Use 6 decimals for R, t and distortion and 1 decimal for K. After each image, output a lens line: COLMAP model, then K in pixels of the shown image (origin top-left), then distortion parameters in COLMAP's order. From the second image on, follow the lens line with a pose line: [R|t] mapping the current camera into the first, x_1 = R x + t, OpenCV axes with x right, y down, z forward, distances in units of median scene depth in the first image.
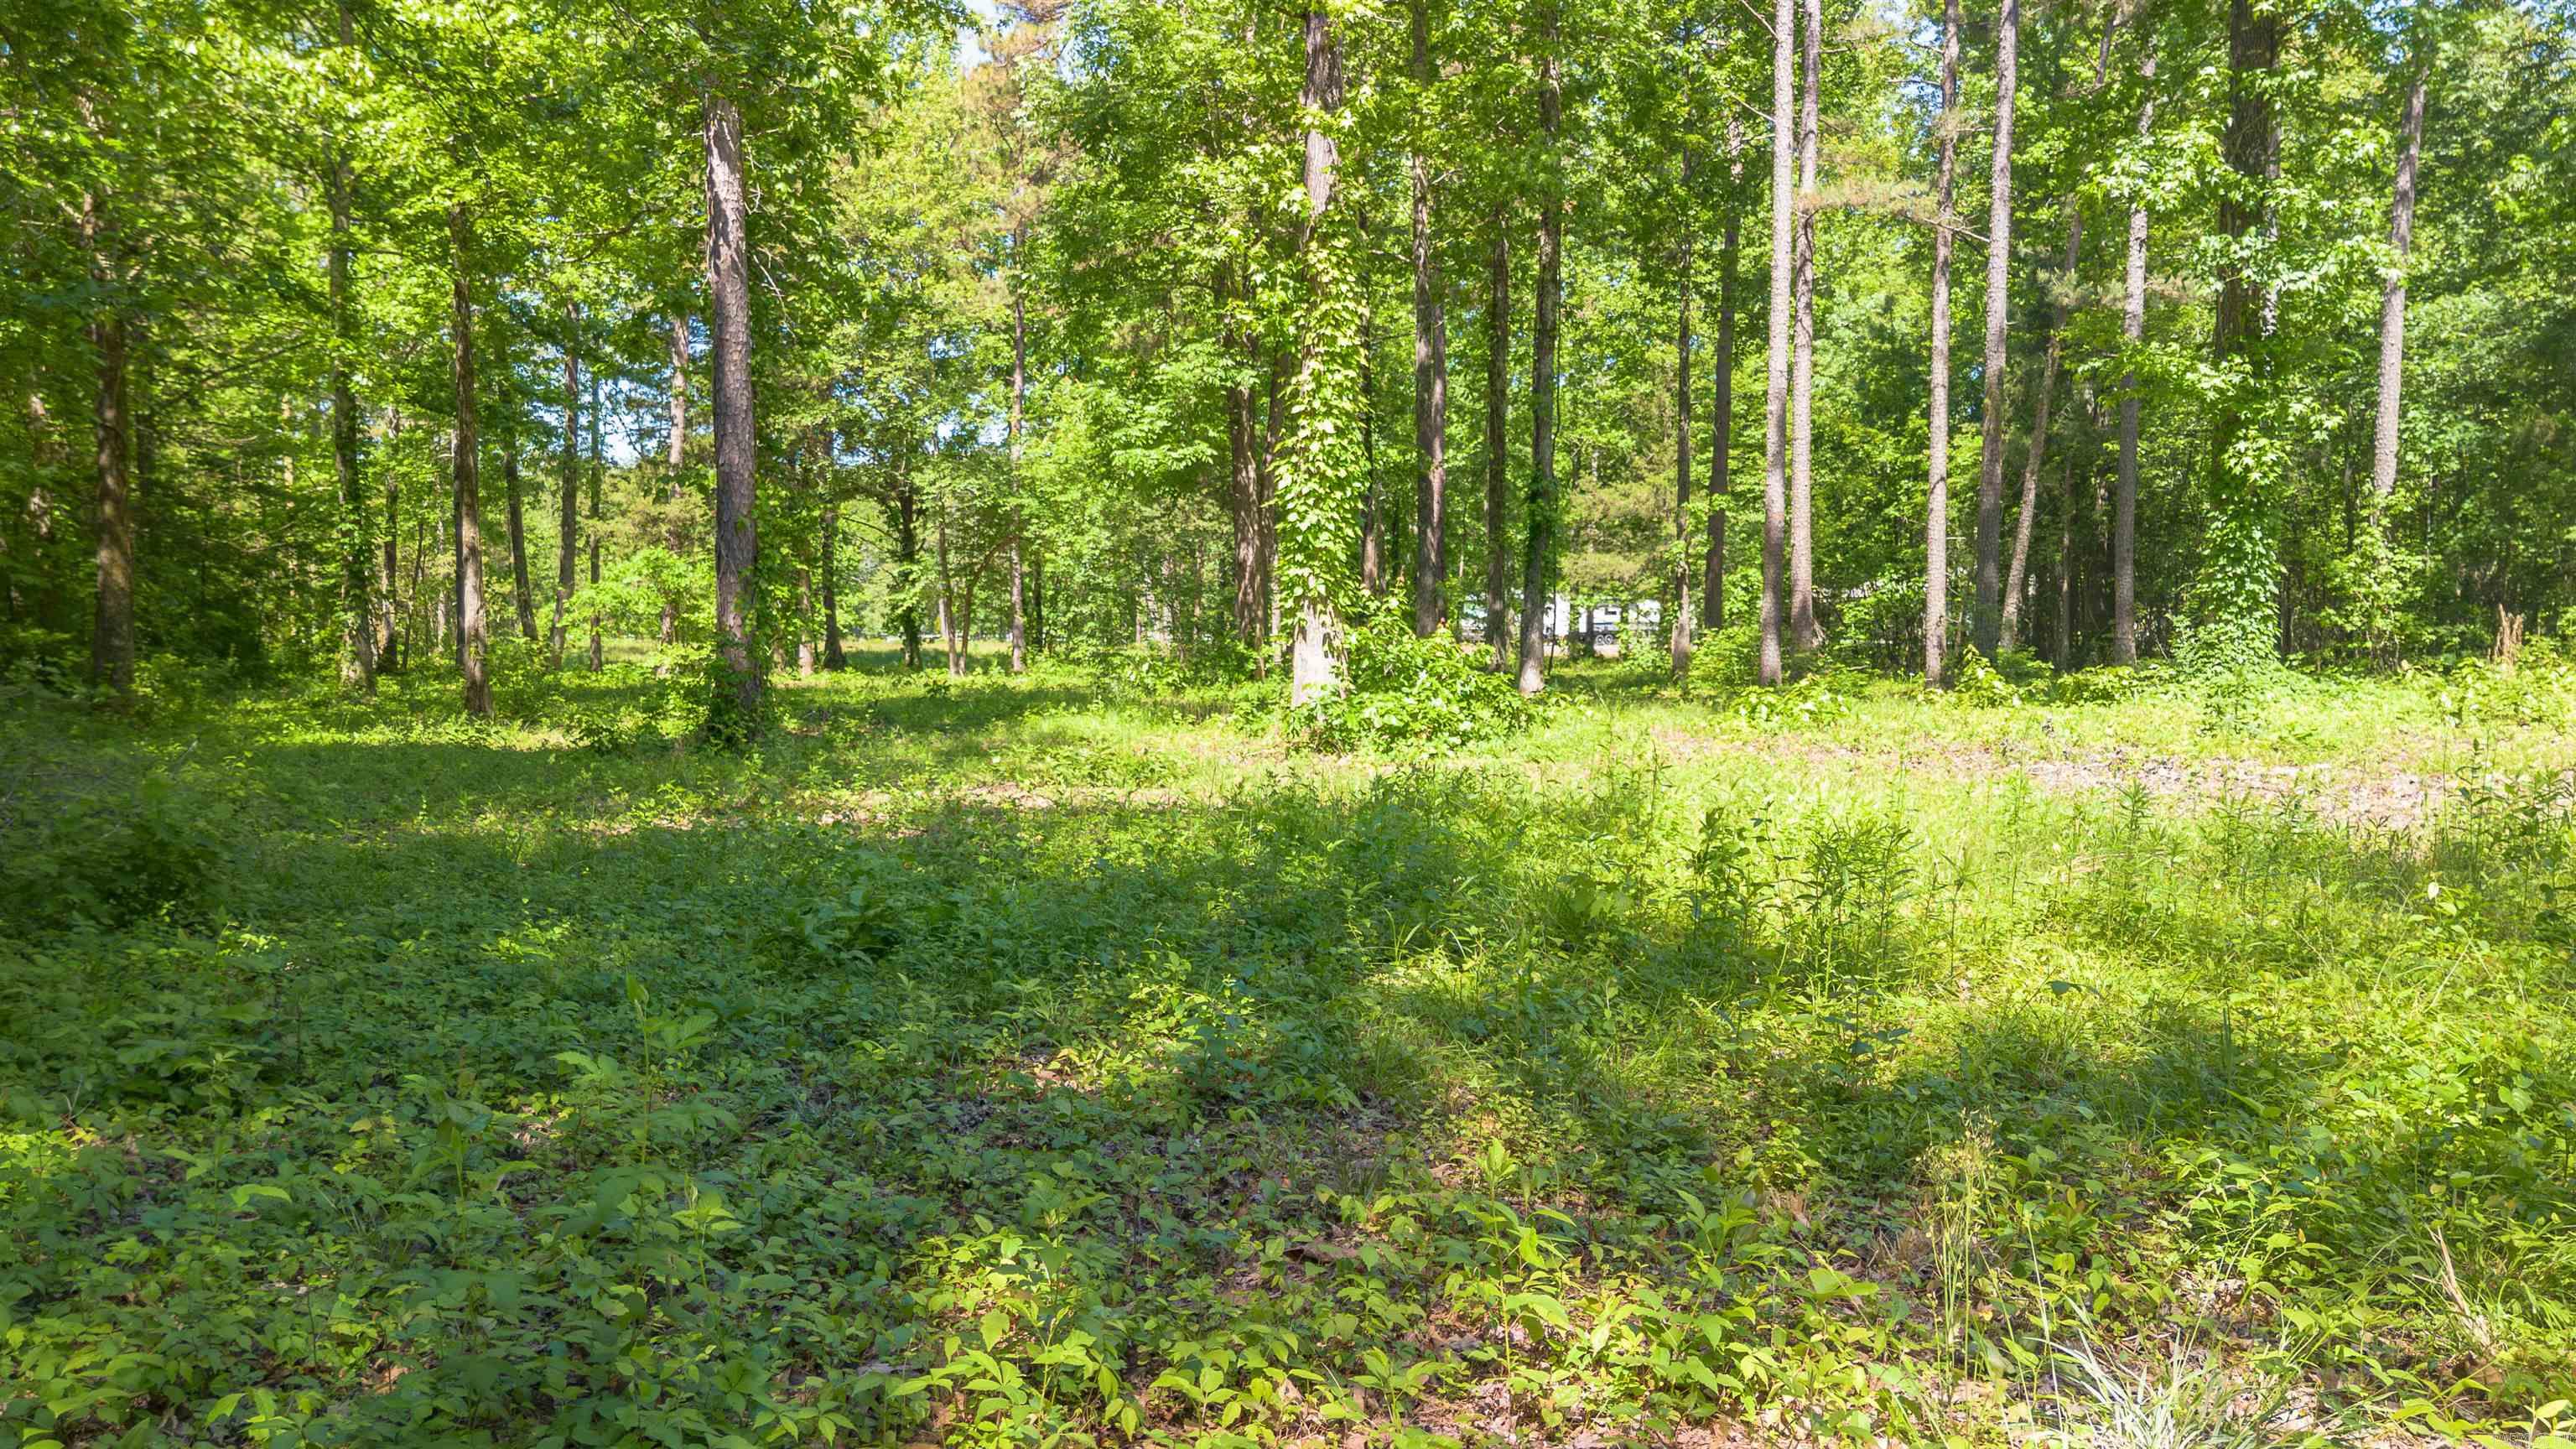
lens RADIAL K [[1797.6, 0, 1300.1], [0, 1797.6, 737.4], [0, 0, 1]] dist [0.073749, -0.071691]
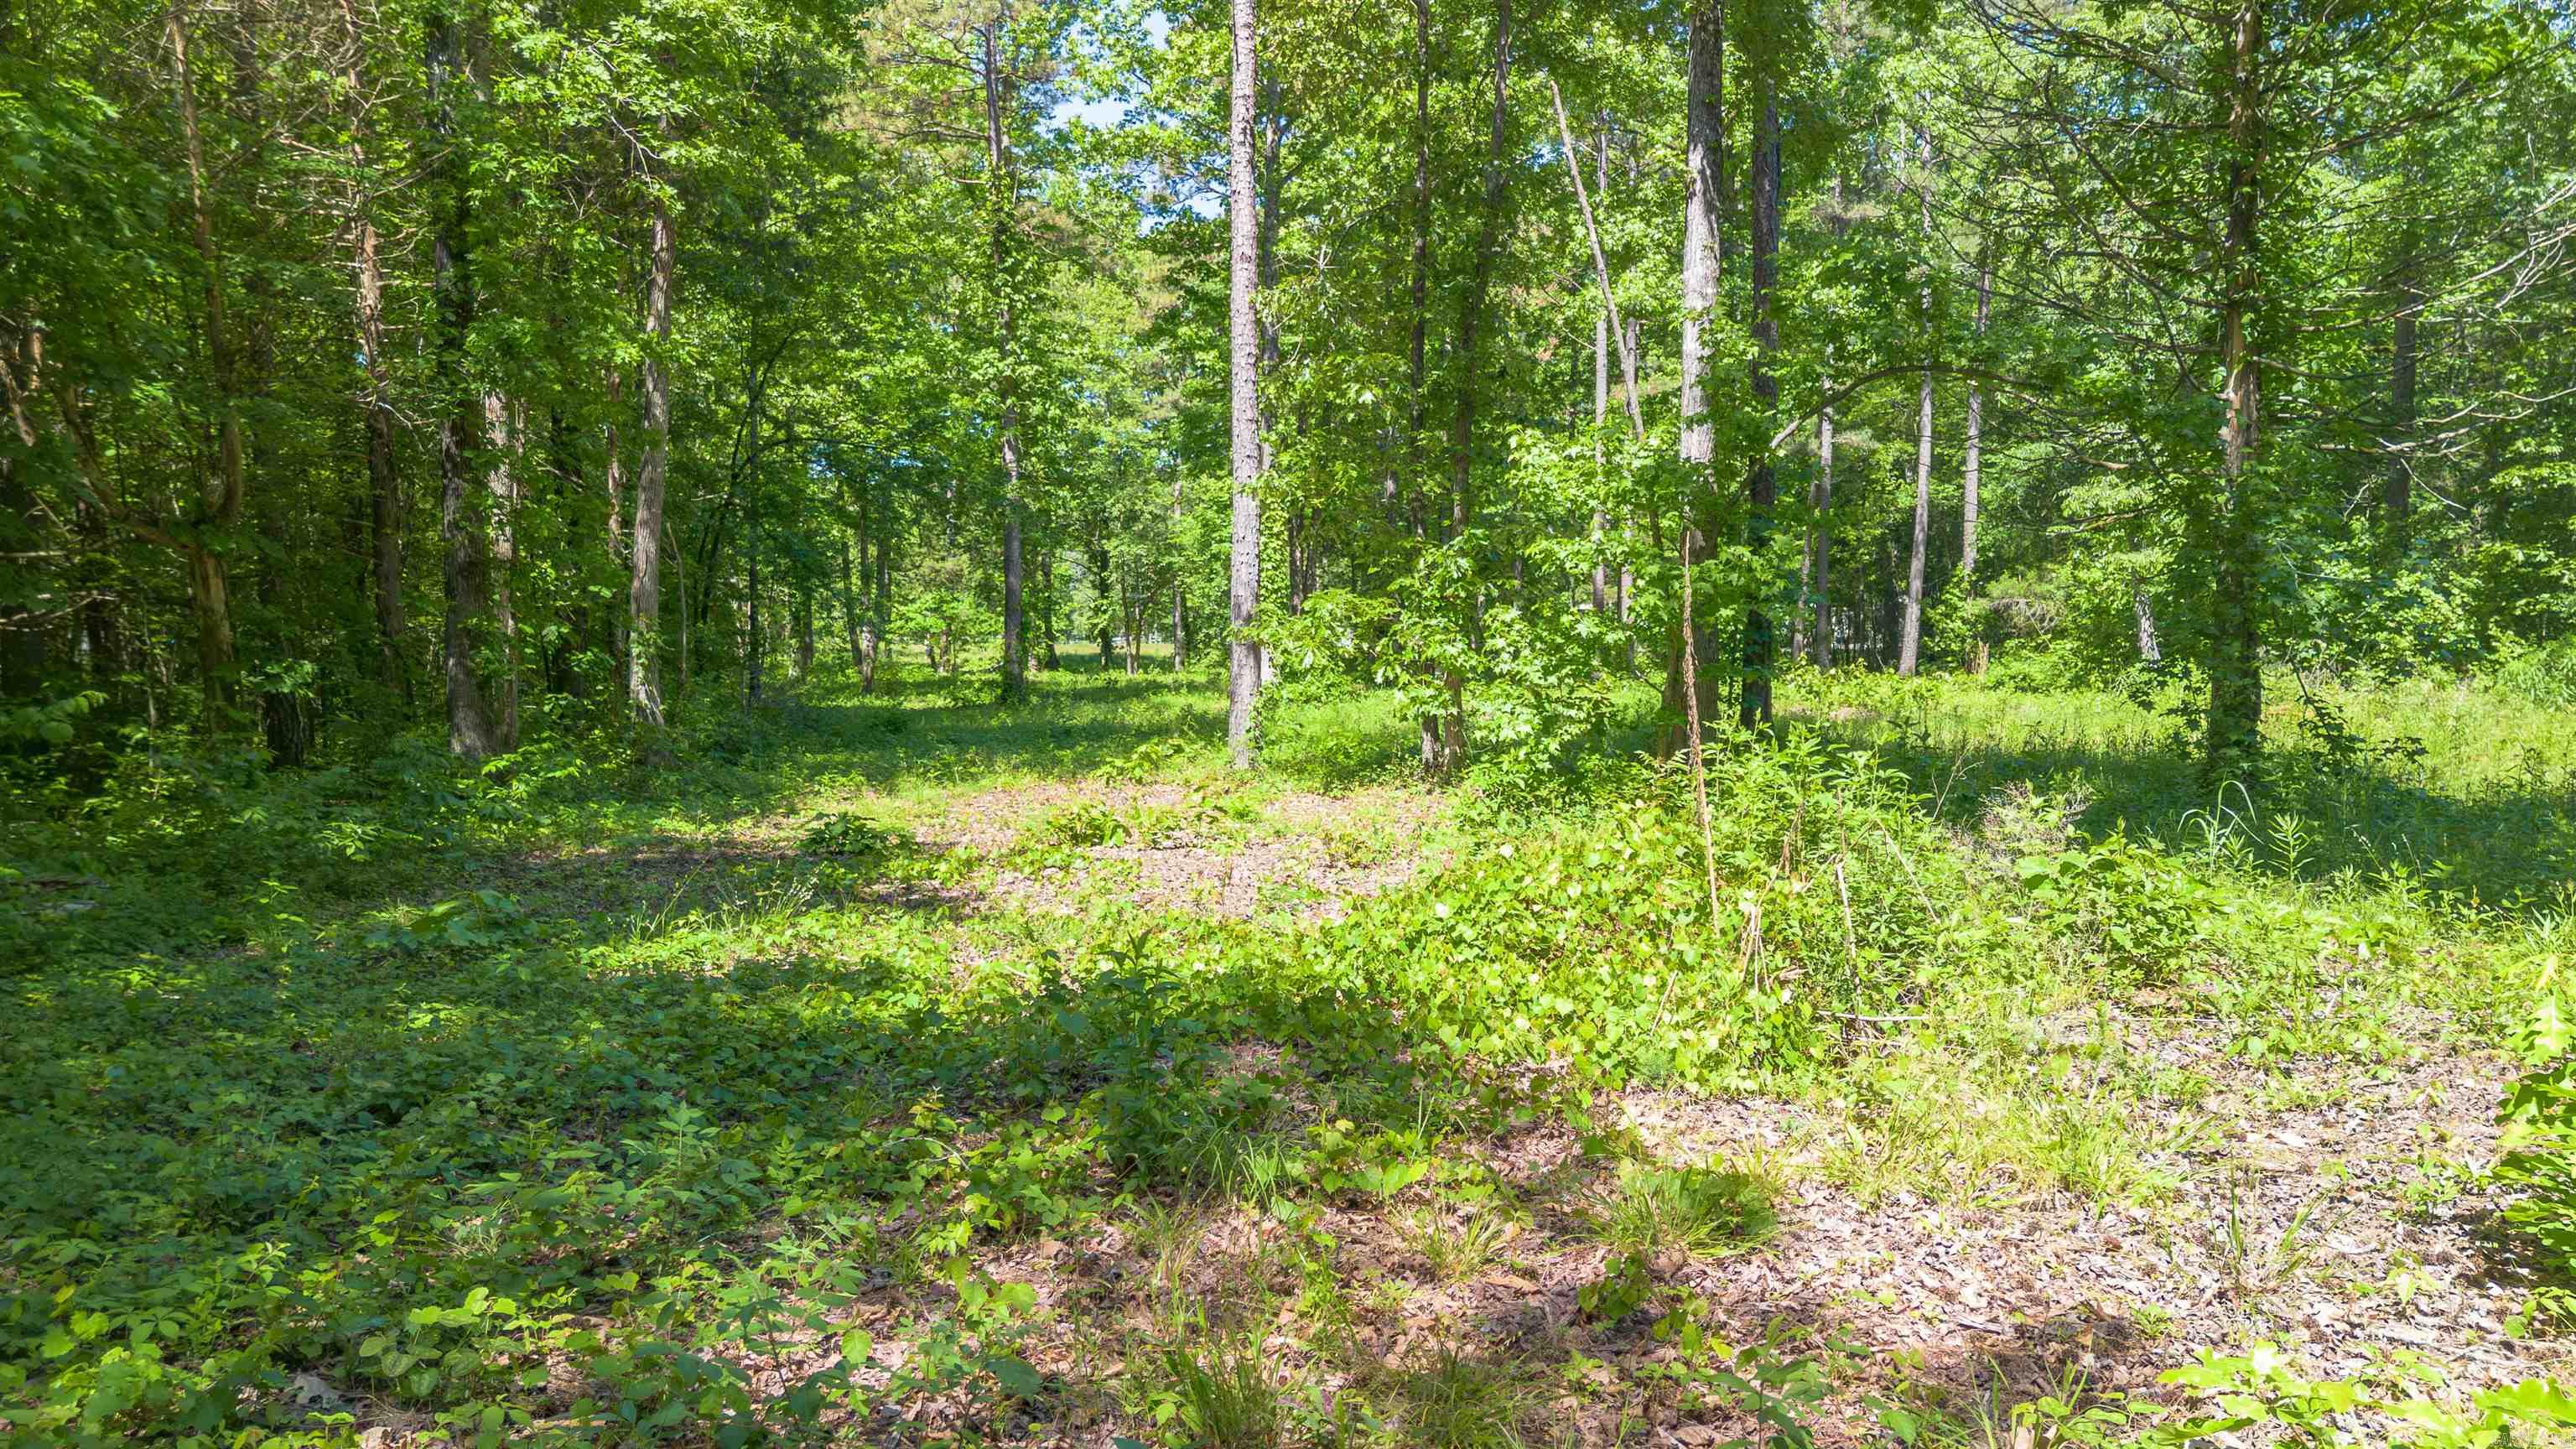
lens RADIAL K [[1797.6, 0, 1289.0], [0, 1797.6, 712.5], [0, 0, 1]] dist [0.073749, -0.071691]
pose [[0.992934, 0.005575, -0.118534, 0.307290], [-0.006850, 0.999923, -0.010354, 0.033759], [0.118467, 0.011092, 0.992896, -1.230453]]
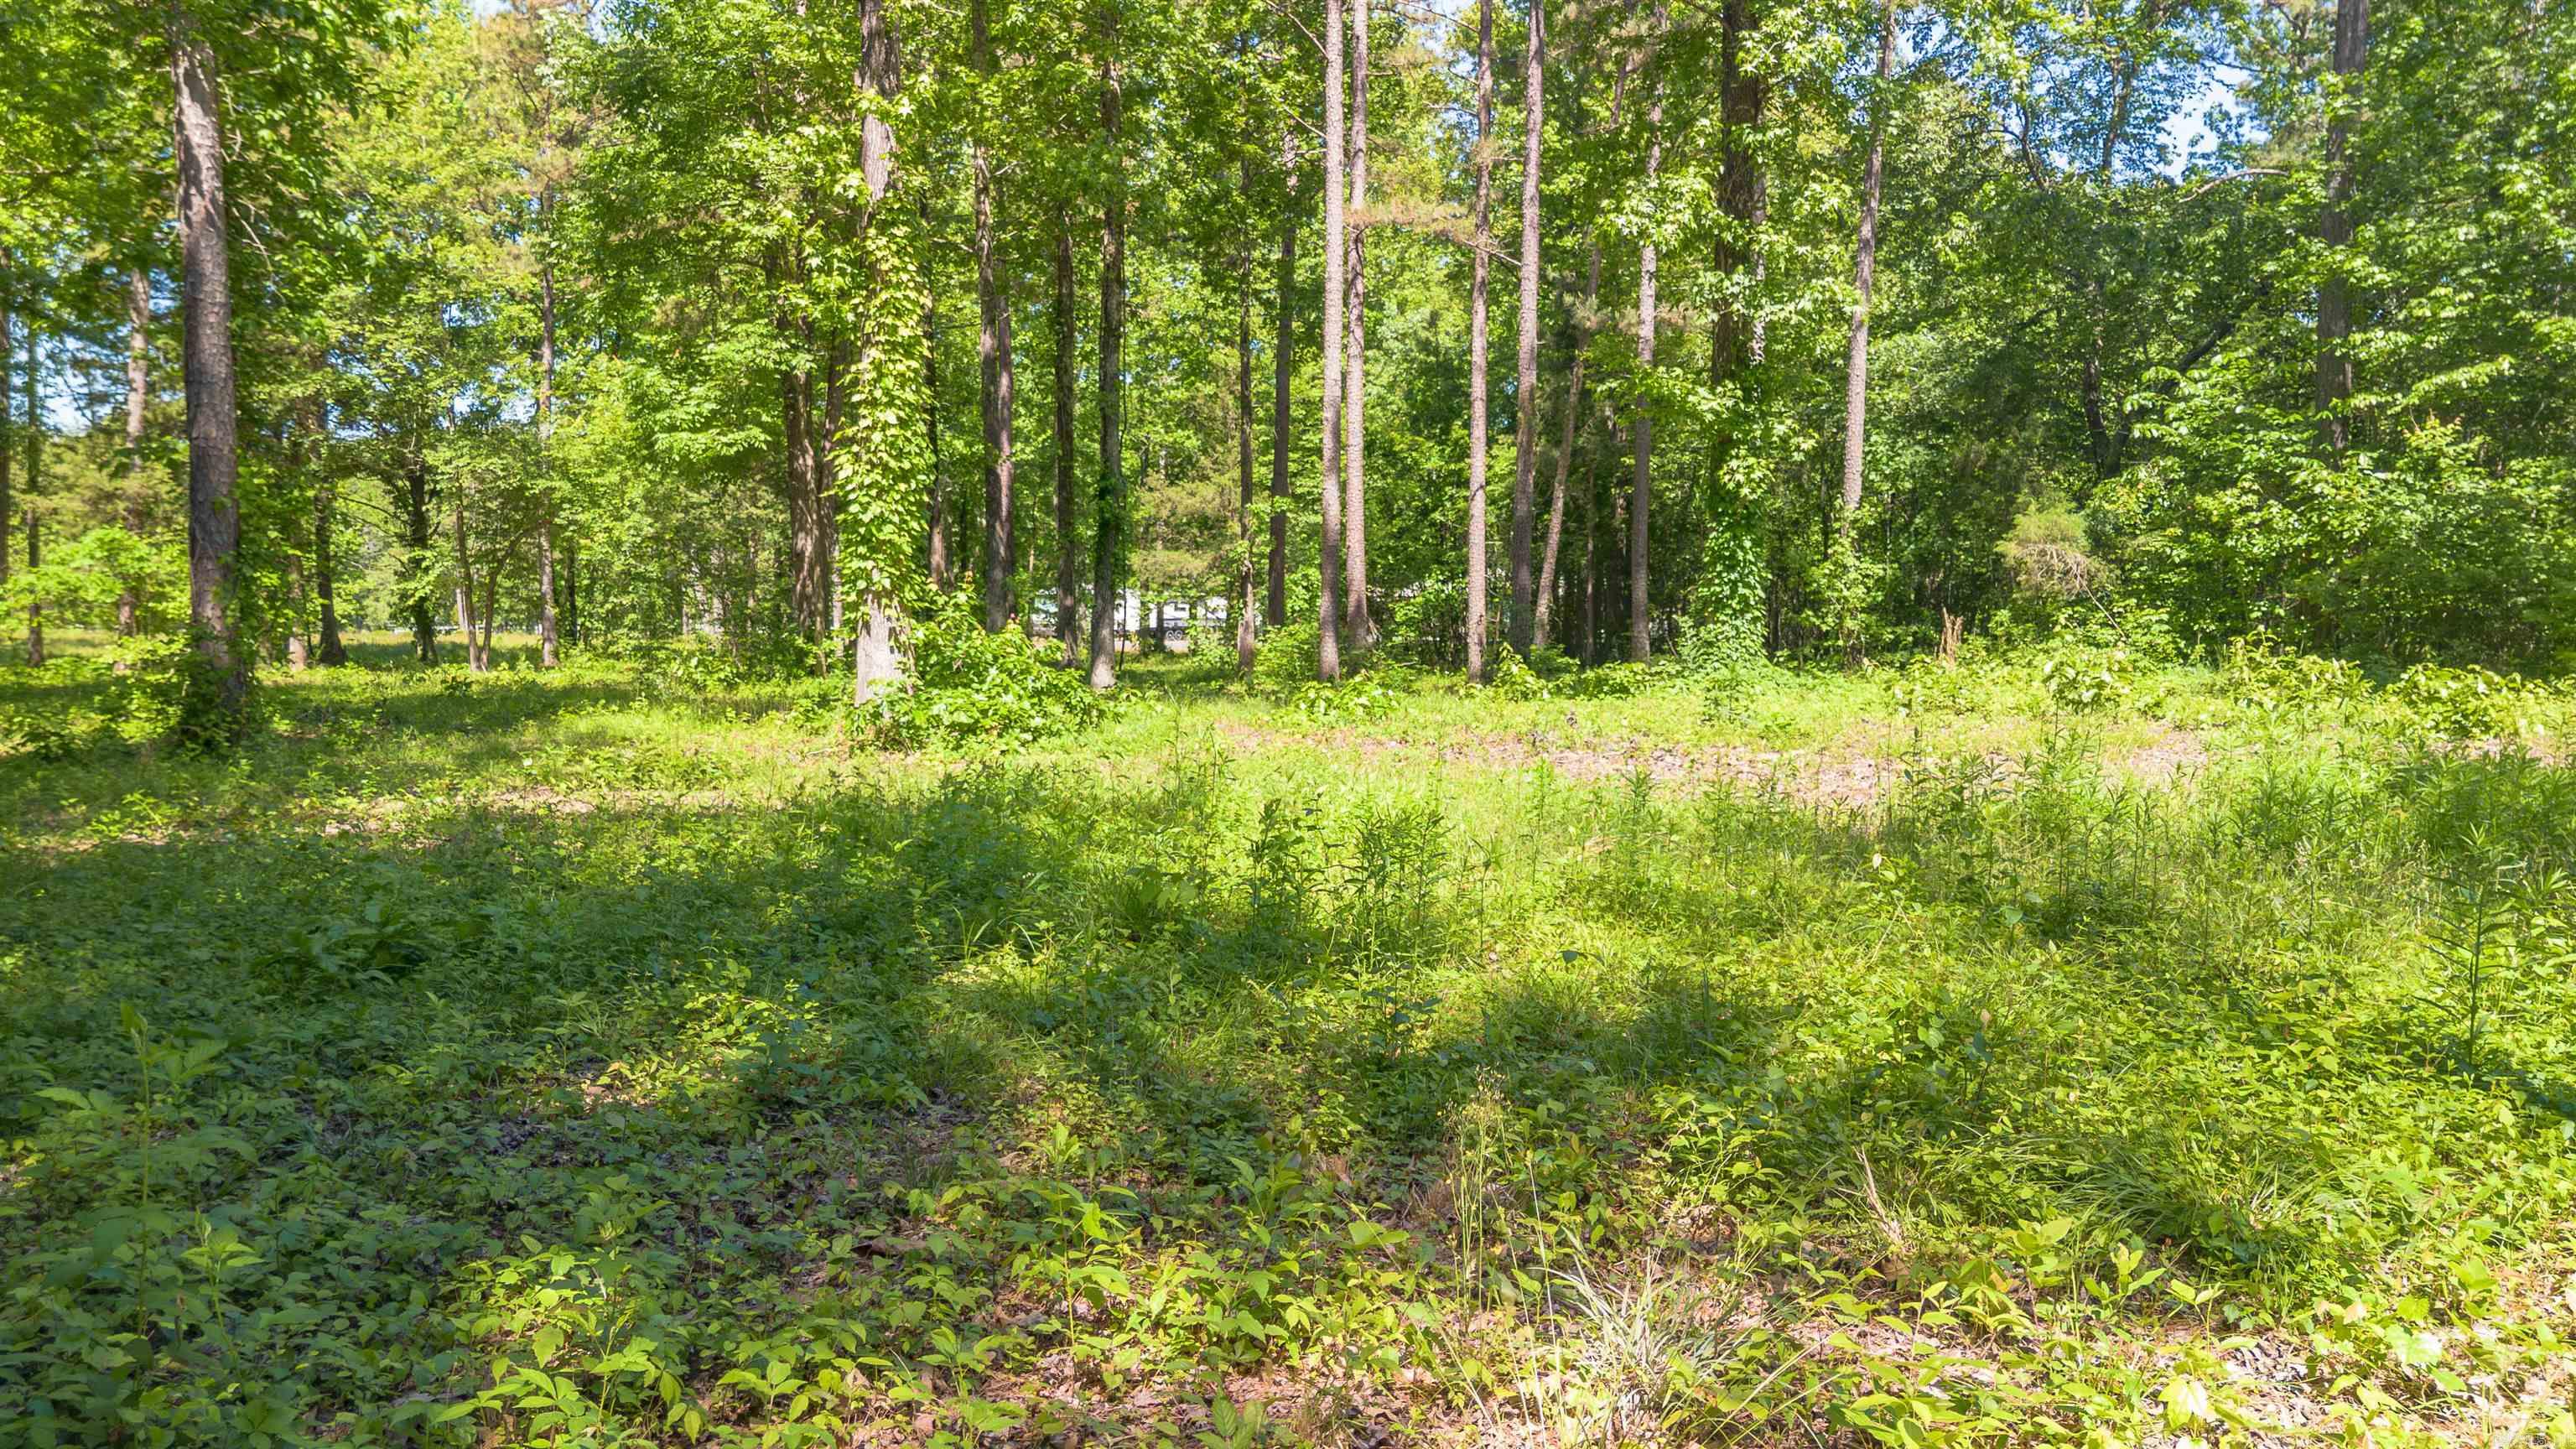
lens RADIAL K [[1797.6, 0, 1289.8], [0, 1797.6, 731.9], [0, 0, 1]] dist [0.073749, -0.071691]
pose [[0.973326, -0.009155, 0.229243, -0.000025], [0.009165, 0.999957, 0.001023, -0.000502], [-0.229242, 0.001105, 0.973369, -0.007020]]
